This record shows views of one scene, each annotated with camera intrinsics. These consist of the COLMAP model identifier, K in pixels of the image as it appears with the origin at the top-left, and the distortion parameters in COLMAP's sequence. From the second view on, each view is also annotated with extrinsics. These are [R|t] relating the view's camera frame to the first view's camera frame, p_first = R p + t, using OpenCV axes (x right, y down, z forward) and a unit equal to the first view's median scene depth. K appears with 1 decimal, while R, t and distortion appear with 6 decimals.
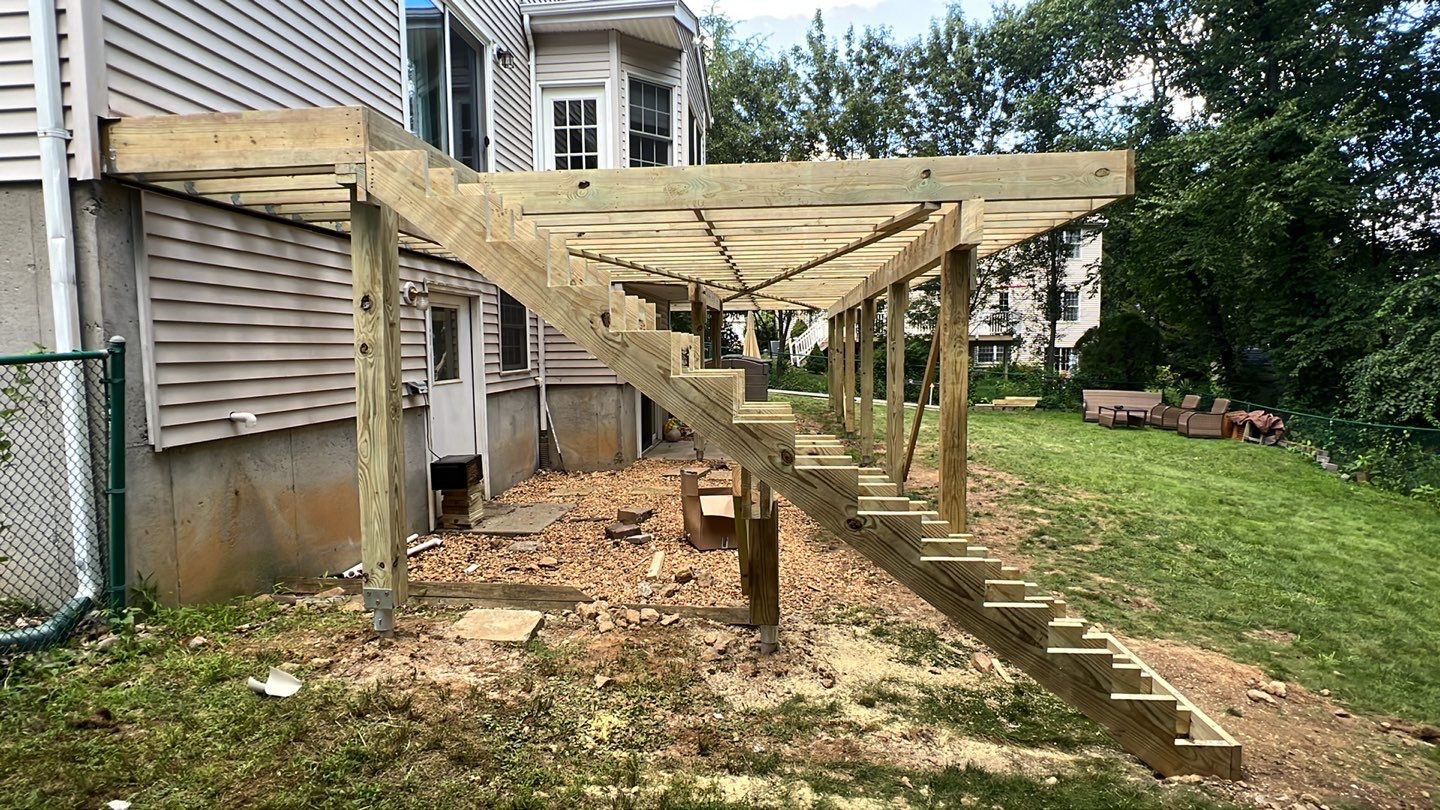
lens RADIAL K [[753.1, 0, 720.4], [0, 753.1, 403.6], [0, 0, 1]] dist [-0.006305, 0.001354]
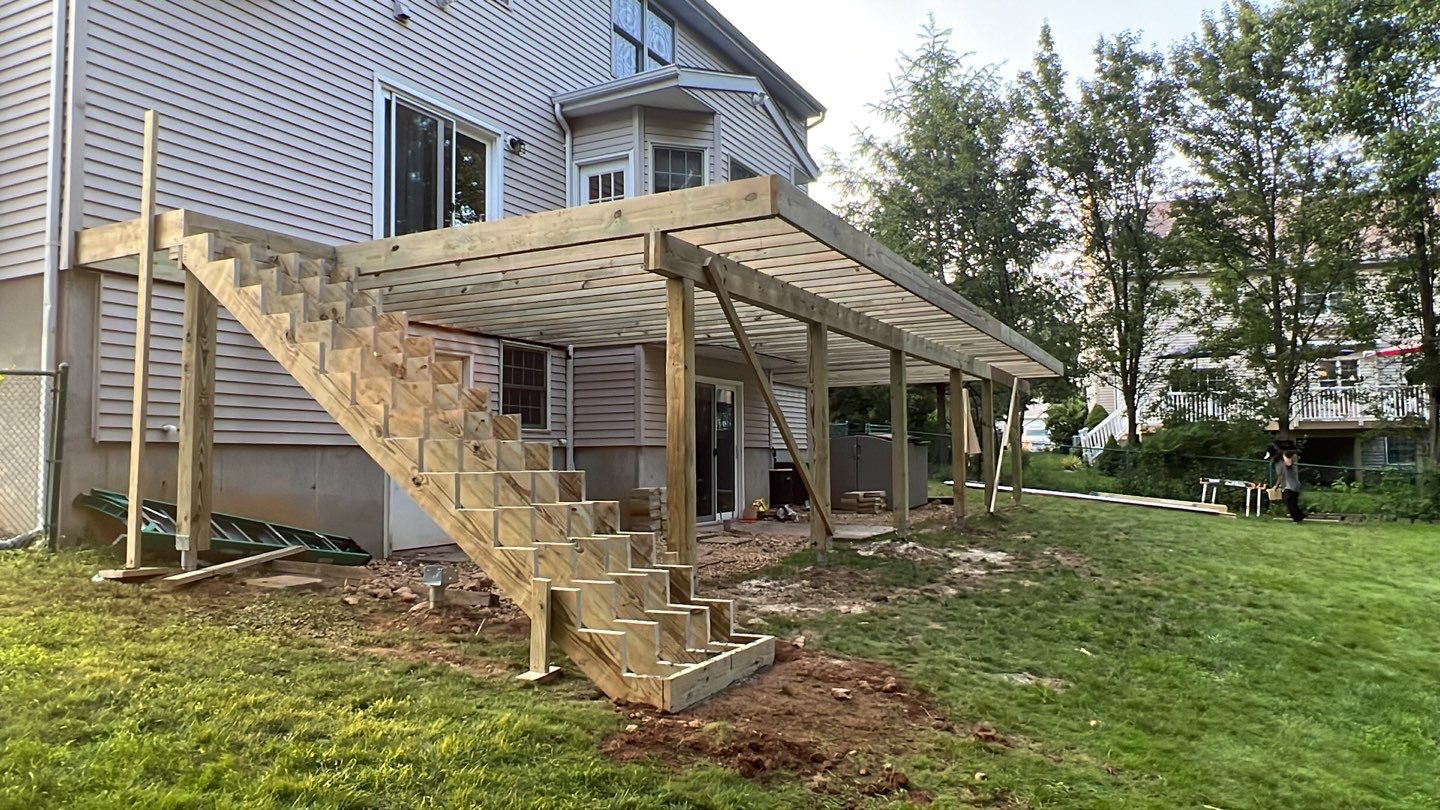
lens RADIAL K [[953.4, 0, 717.5], [0, 953.4, 402.8], [0, 0, 1]] dist [-0.004331, 0.001402]
pose [[0.925743, -0.022987, -0.377455, 0.462572], [-0.027185, 0.991523, -0.127059, 0.079228], [0.377176, 0.127885, 0.917270, -0.119730]]
